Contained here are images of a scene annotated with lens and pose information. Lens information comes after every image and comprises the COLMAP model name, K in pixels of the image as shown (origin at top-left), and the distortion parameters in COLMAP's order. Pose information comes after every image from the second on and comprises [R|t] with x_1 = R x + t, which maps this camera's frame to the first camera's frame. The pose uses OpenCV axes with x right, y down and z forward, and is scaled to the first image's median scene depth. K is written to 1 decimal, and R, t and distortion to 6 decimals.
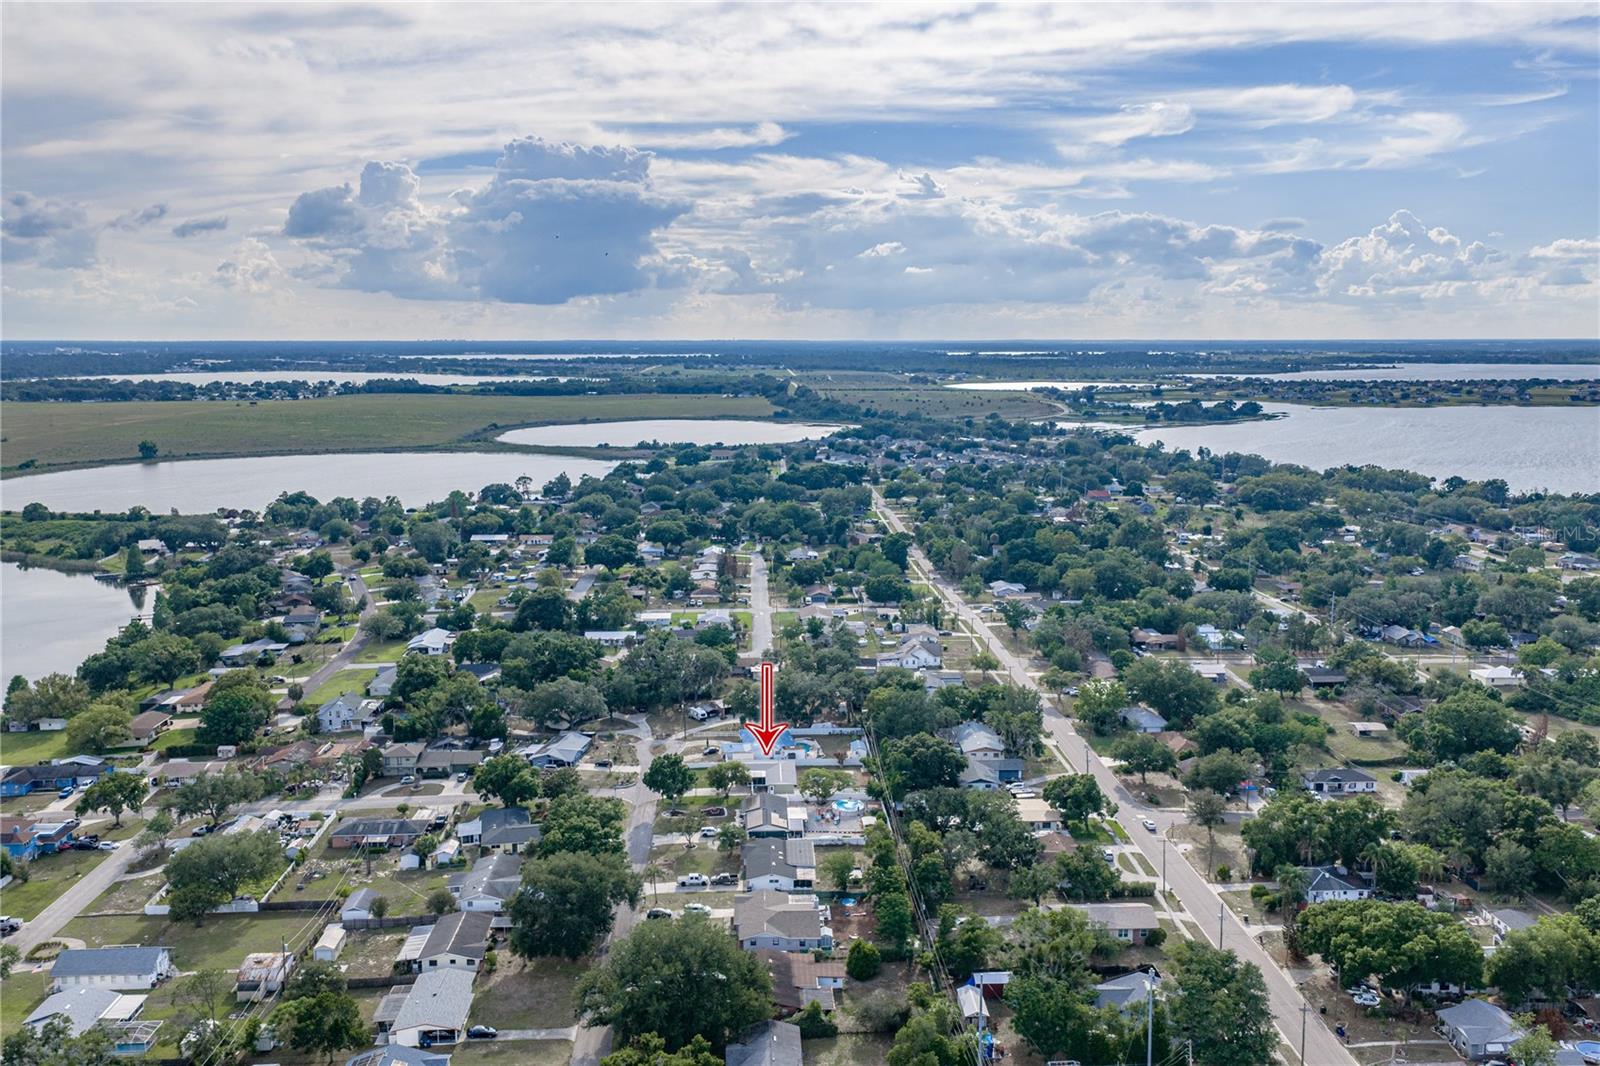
lens RADIAL K [[1333.3, 0, 804.5], [0, 1333.3, 598.4], [0, 0, 1]] dist [0.002739, -0.000650]
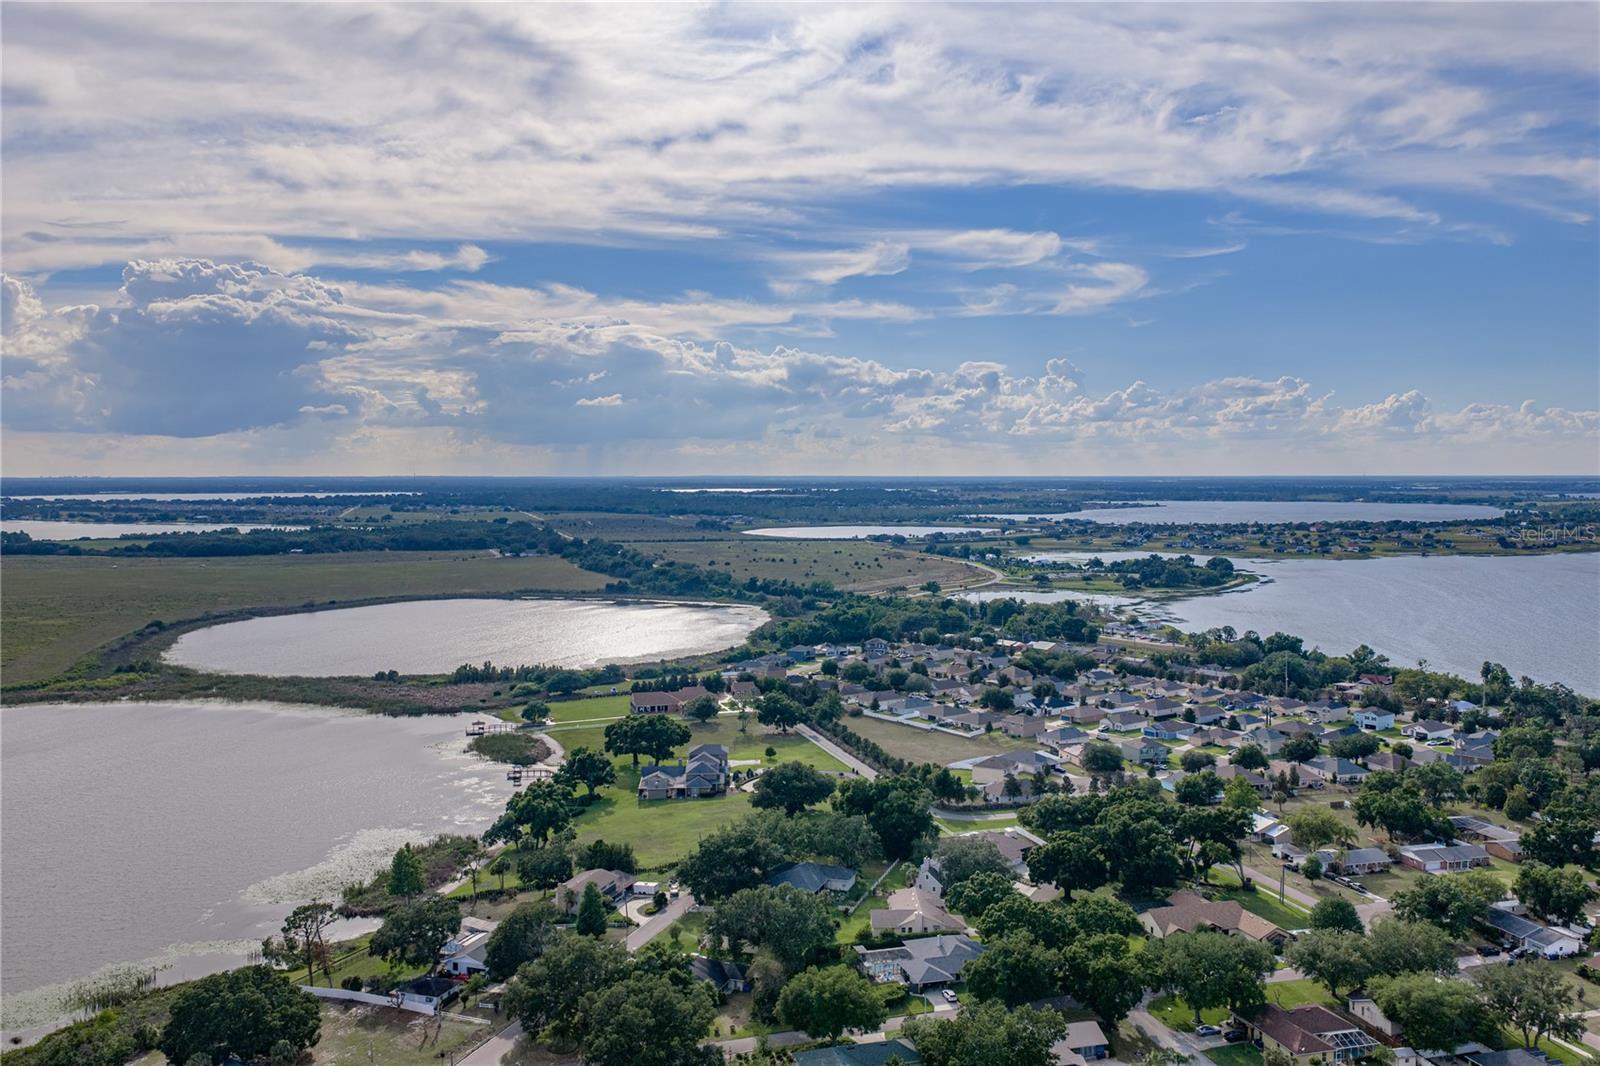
lens RADIAL K [[1289.5, 0, 793.8], [0, 1289.5, 531.7], [0, 0, 1]] dist [0.021285, -0.003094]
pose [[0.969797, -0.011799, 0.243628, -0.035982], [0.047500, 0.988842, -0.141193, -0.027674], [-0.239244, 0.148501, 0.959536, 0.137208]]
